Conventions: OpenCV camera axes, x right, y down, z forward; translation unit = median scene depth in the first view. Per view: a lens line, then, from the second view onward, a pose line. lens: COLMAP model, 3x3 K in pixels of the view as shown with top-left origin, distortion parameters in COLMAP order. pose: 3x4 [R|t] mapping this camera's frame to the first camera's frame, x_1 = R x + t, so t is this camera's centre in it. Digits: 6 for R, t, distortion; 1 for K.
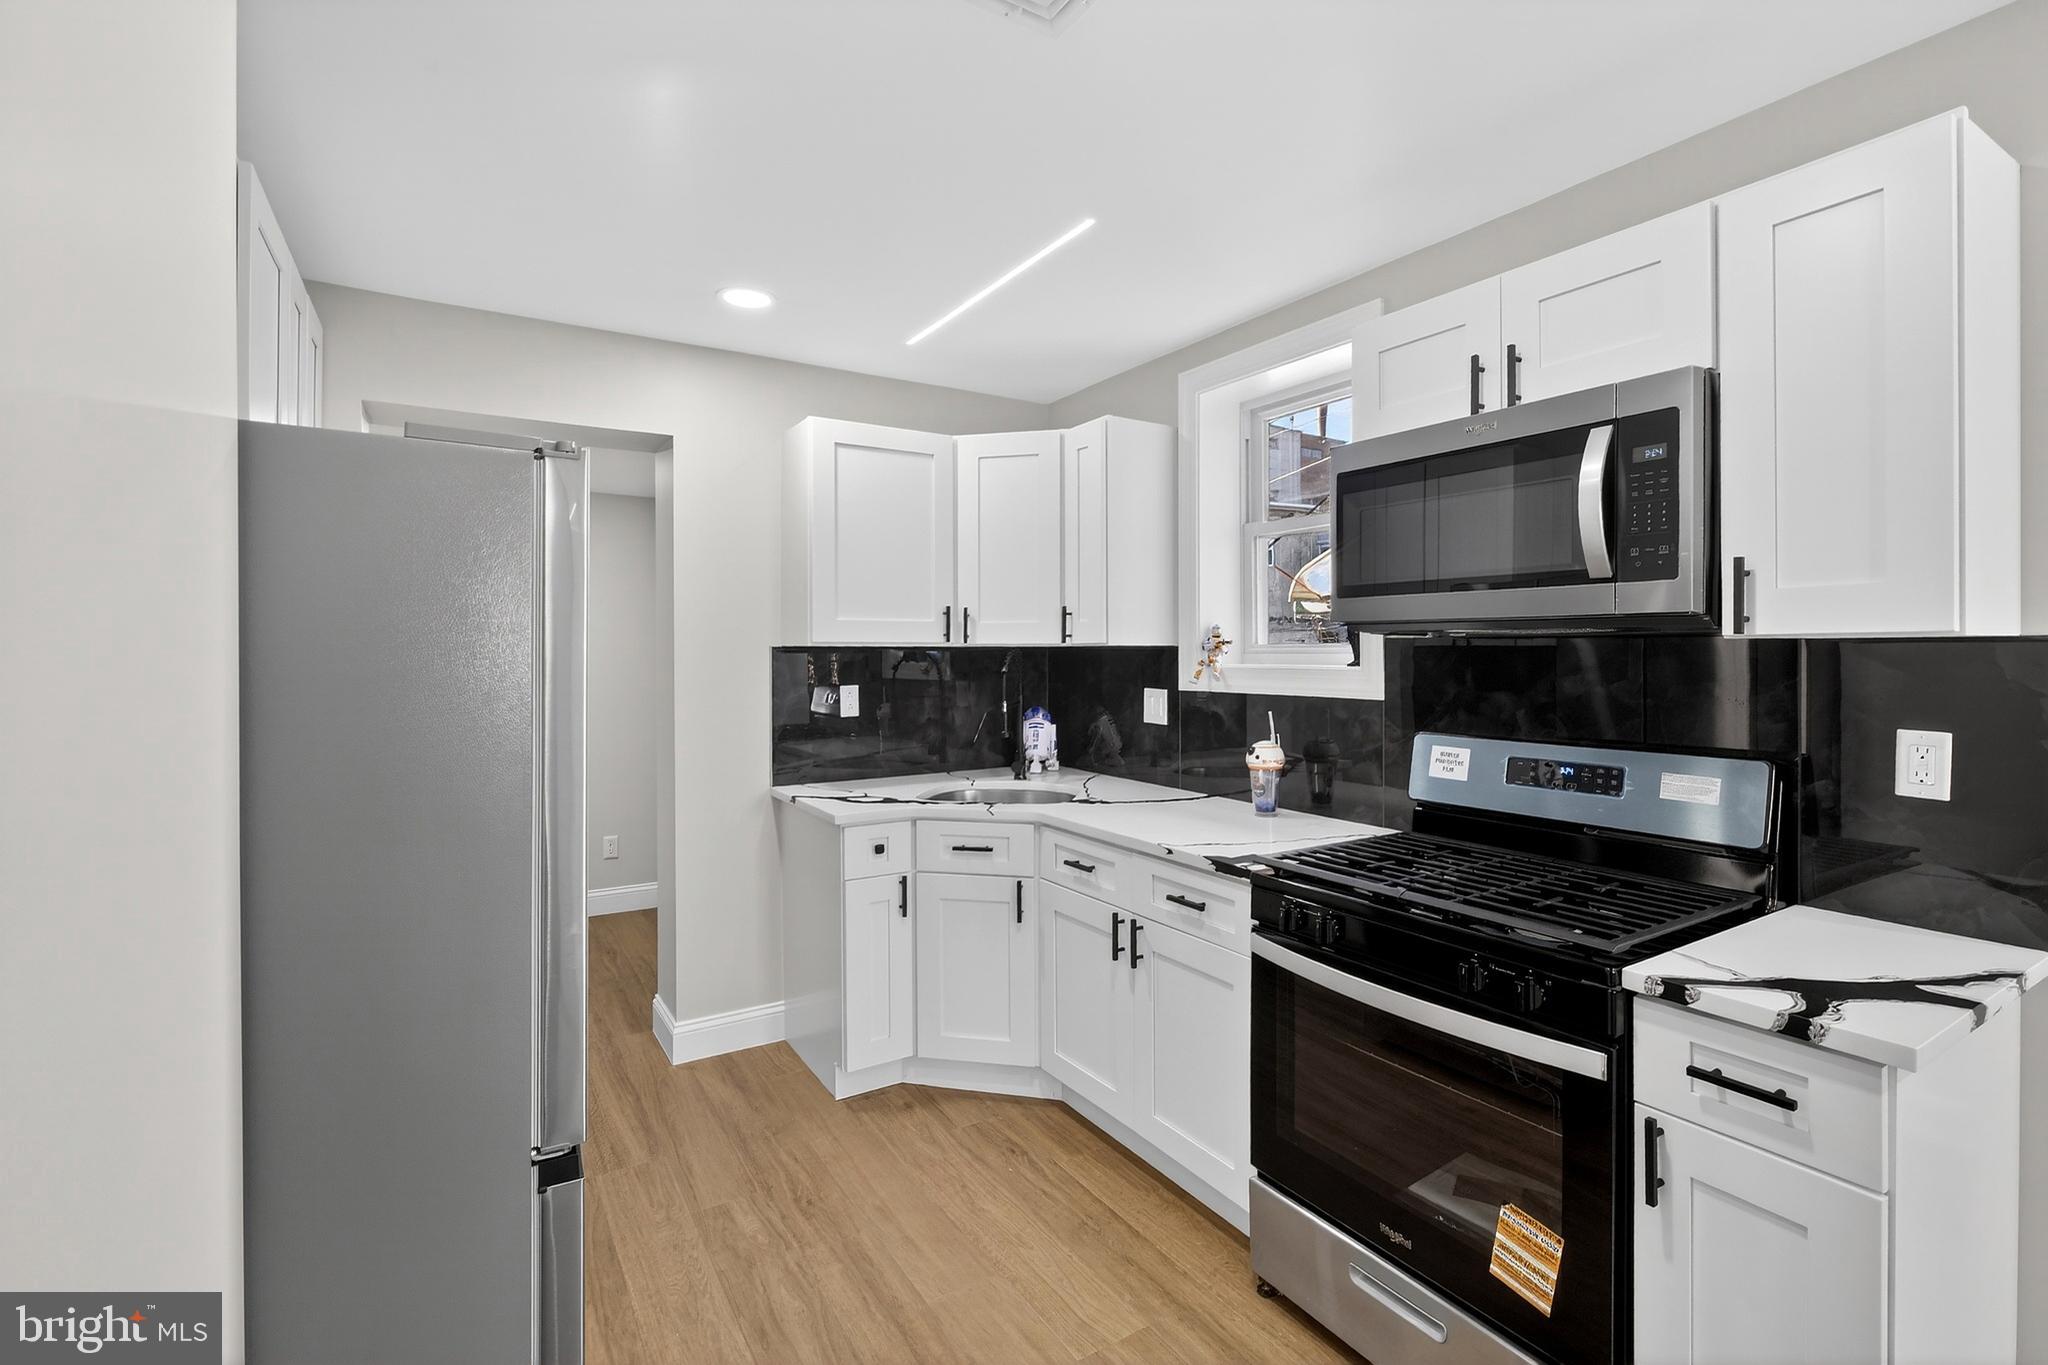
lens RADIAL K [[921.7, 0, 1023.6], [0, 921.7, 651.5], [0, 0, 1]] dist [-0.011176, 0.000163]
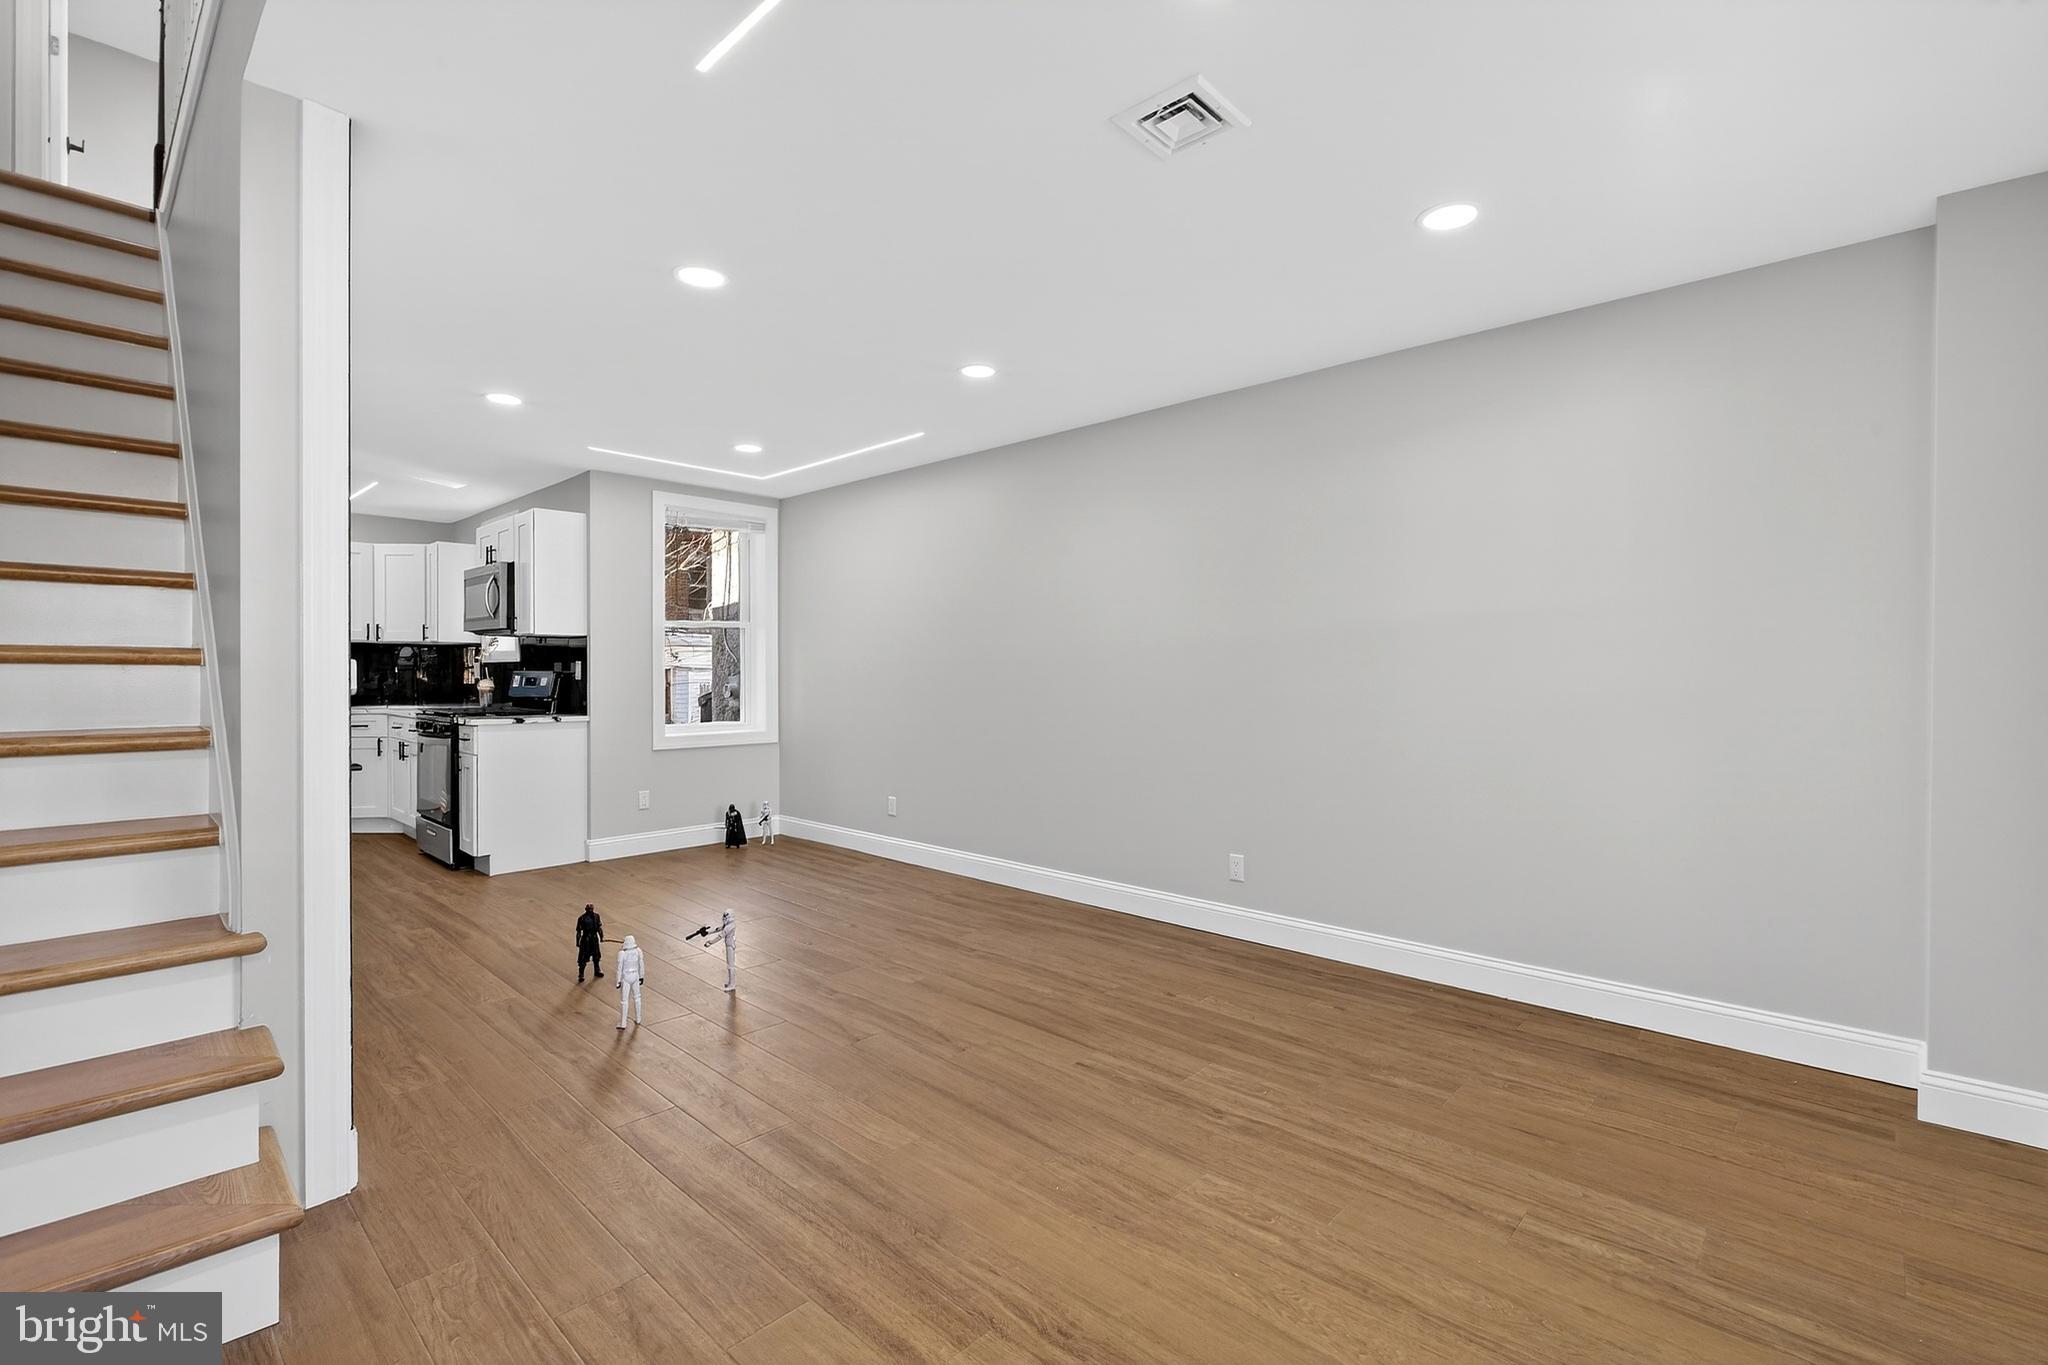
lens RADIAL K [[910.3, 0, 1014.8], [0, 910.3, 680.0], [0, 0, 1]] dist [-0.002950, -0.000244]
pose [[0.969130, 0.001598, 0.246546, 1.088285], [-0.003918, 0.999953, 0.008917, 0.074264], [-0.246520, -0.009608, 0.969090, -1.819307]]
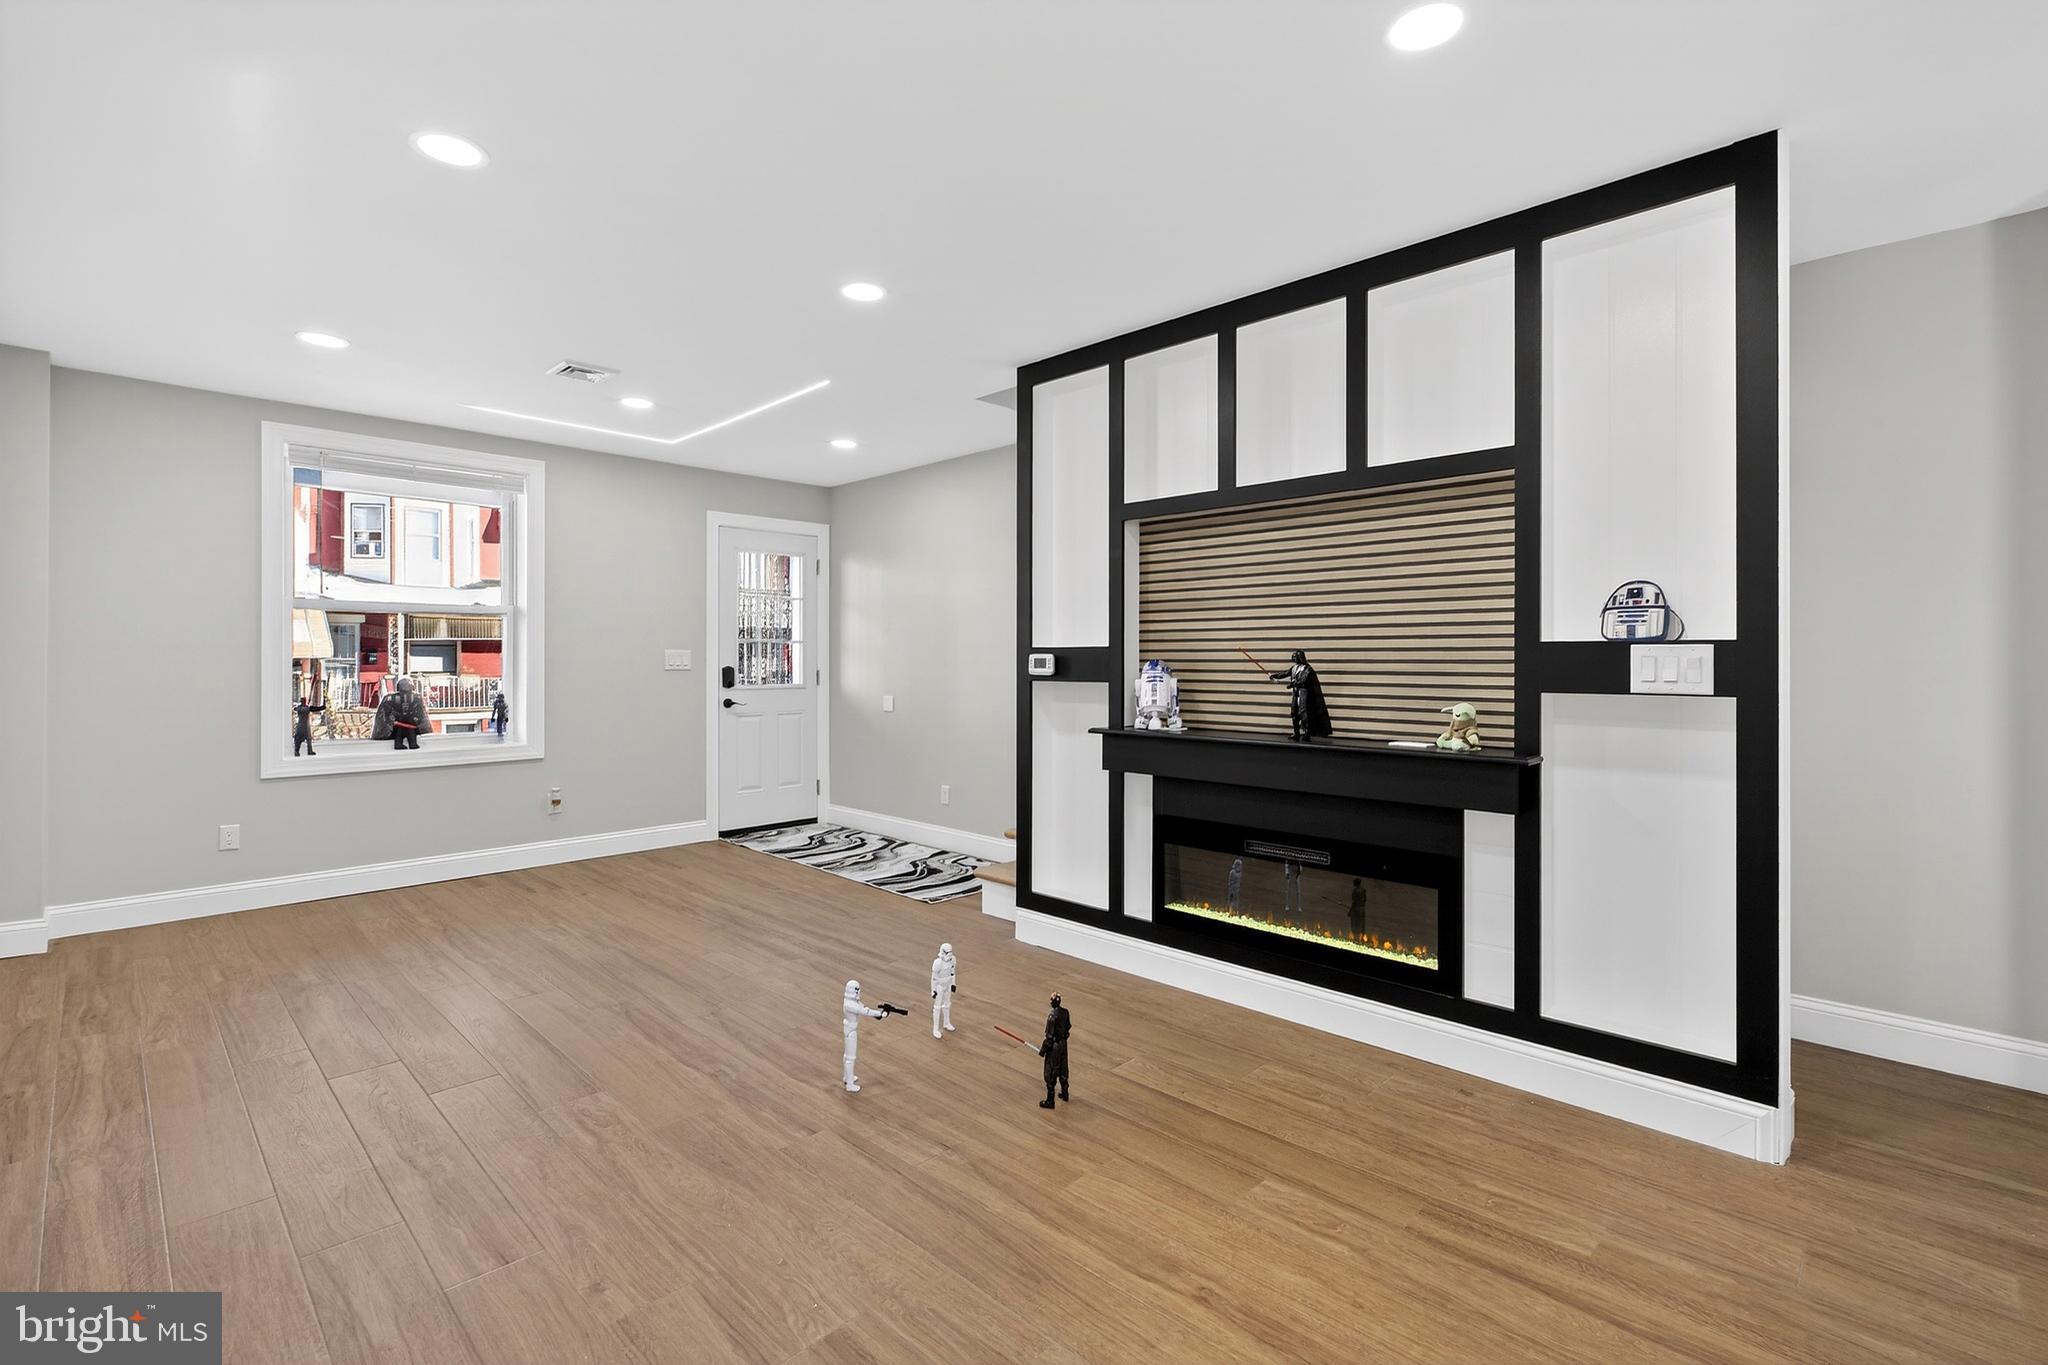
lens RADIAL K [[921.7, 0, 1023.6], [0, 921.7, 651.5], [0, 0, 1]] dist [-0.011176, 0.000163]
pose [[-0.972212, -0.000264, -0.234101, 1.064600], [0.001604, 0.999968, -0.007788, 0.072612], [0.234096, -0.007947, -0.972181, 0.586483]]
